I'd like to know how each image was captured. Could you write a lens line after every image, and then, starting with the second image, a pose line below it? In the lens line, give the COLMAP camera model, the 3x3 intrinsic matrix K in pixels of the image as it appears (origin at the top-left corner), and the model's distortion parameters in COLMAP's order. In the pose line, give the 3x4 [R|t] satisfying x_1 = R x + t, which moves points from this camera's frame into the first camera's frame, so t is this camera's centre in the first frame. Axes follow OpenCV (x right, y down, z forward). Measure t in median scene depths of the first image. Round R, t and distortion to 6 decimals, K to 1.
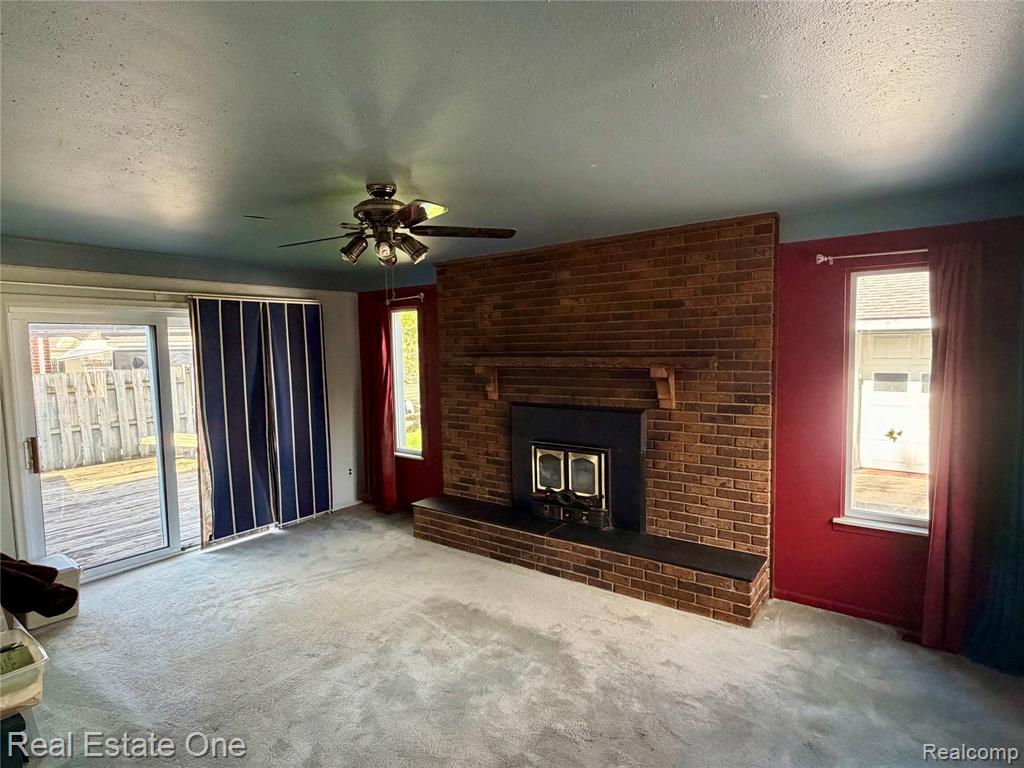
lens RADIAL K [[539.9, 0, 513.5], [0, 539.9, 388.5], [0, 0, 1]] dist [0.016135, 0.000948]
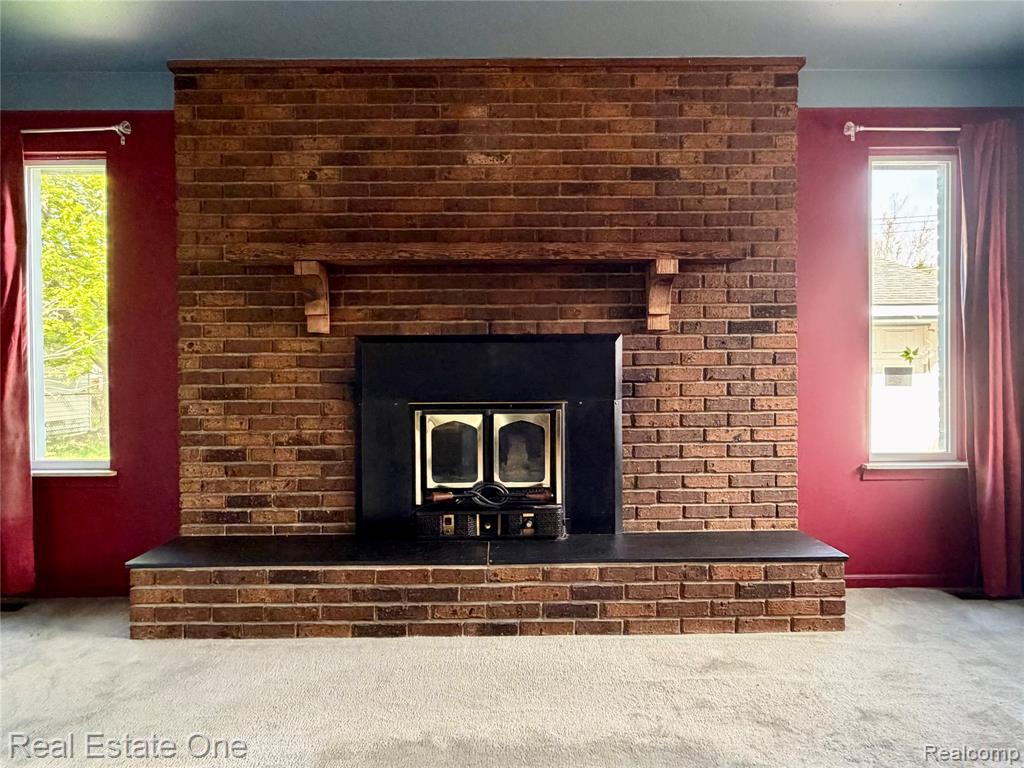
lens RADIAL K [[623.4, 0, 511.0], [0, 623.4, 380.3], [0, 0, 1]] dist [0.006168, -0.000008]
pose [[0.805085, 0.010925, 0.593059, -0.275014], [0.036640, 0.997005, -0.068106, 0.127486], [-0.592026, 0.076561, 0.802274, 0.453065]]
